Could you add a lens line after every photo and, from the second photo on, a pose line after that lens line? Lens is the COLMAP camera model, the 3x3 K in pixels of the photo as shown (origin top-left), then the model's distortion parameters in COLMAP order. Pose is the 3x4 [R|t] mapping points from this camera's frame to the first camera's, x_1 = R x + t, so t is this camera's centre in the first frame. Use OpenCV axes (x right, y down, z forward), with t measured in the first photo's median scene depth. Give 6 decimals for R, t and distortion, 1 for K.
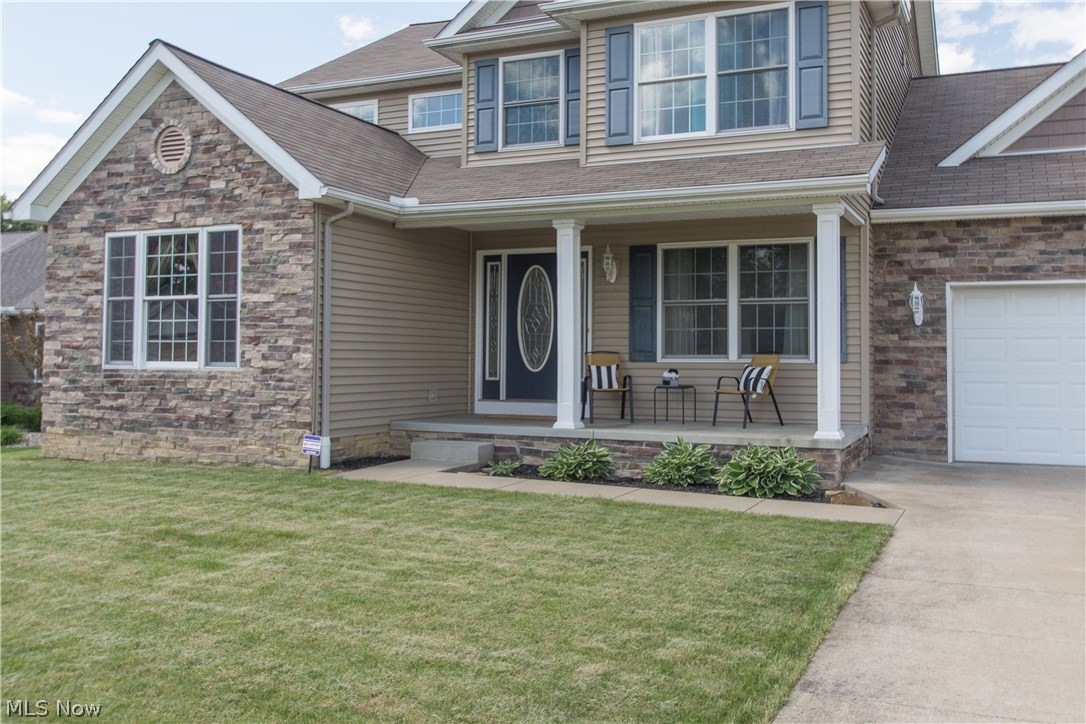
lens RADIAL K [[940.3, 0, 617.7], [0, 940.3, 336.3], [0, 0, 1]] dist [0.000726, -0.016642]
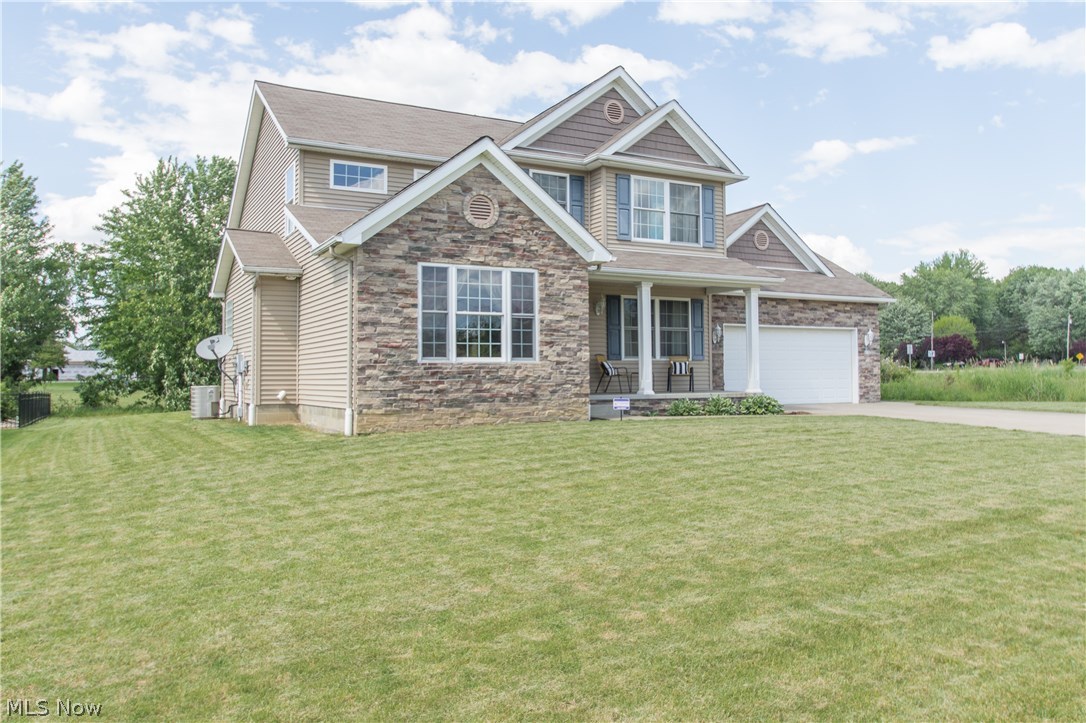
lens RADIAL K [[835.2, 0, 543.0], [0, 835.2, 361.5], [0, 0, 1]] dist [-0.026706, -0.006474]
pose [[0.635411, 0.003187, 0.772167, -1.407366], [-0.007596, 0.999969, 0.002124, 0.029448], [-0.772137, -0.007215, 0.635416, 0.106561]]
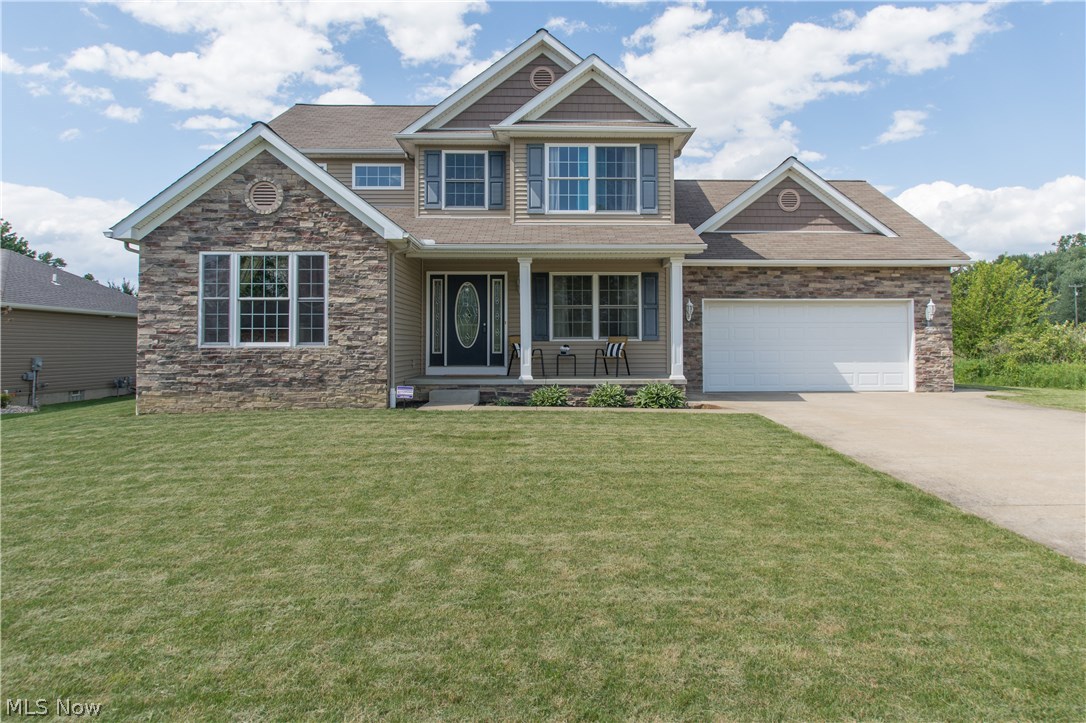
lens RADIAL K [[693.4, 0, 545.5], [0, 693.4, 331.5], [0, 0, 1]] dist [0.012895, -0.031128]
pose [[0.917102, 0.000346, 0.398652, -0.504094], [-0.001930, 0.999992, 0.003572, 0.005277], [-0.398648, -0.004045, 0.917095, -0.167355]]
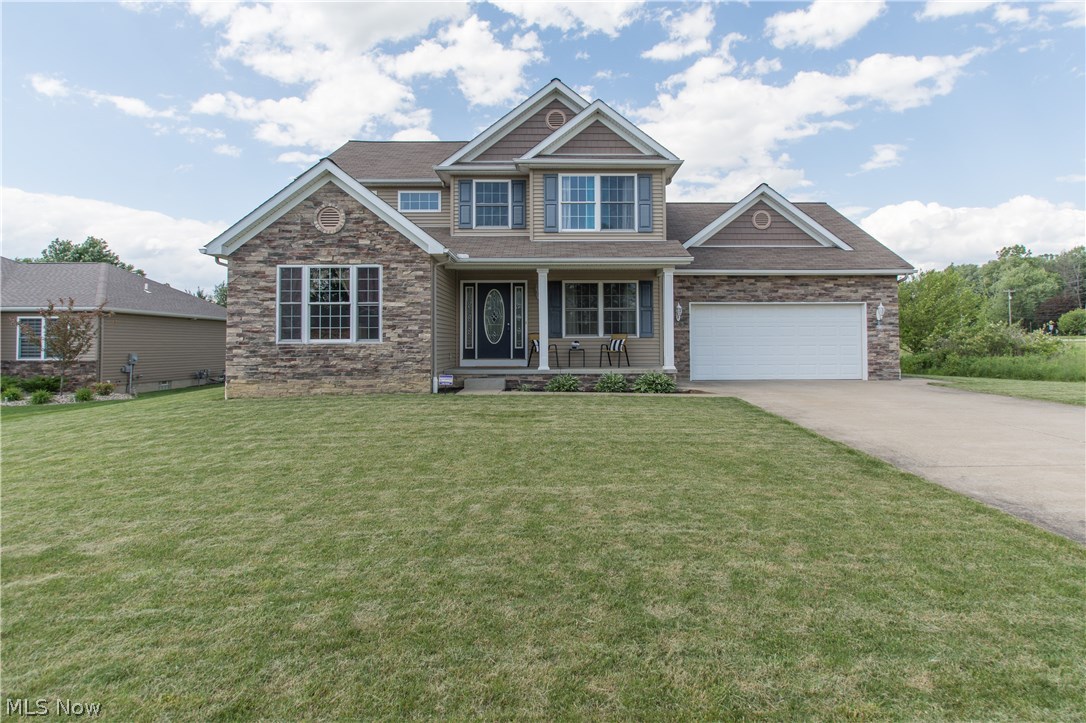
lens RADIAL K [[599.6, 0, 547.4], [0, 599.6, 331.5], [0, 0, 1]] dist [0.001081, -0.020413]
pose [[0.919371, -0.002182, 0.393386, -0.542805], [0.000764, 0.999993, 0.003761, 0.008452], [-0.393391, -0.003158, 0.919366, -0.207580]]
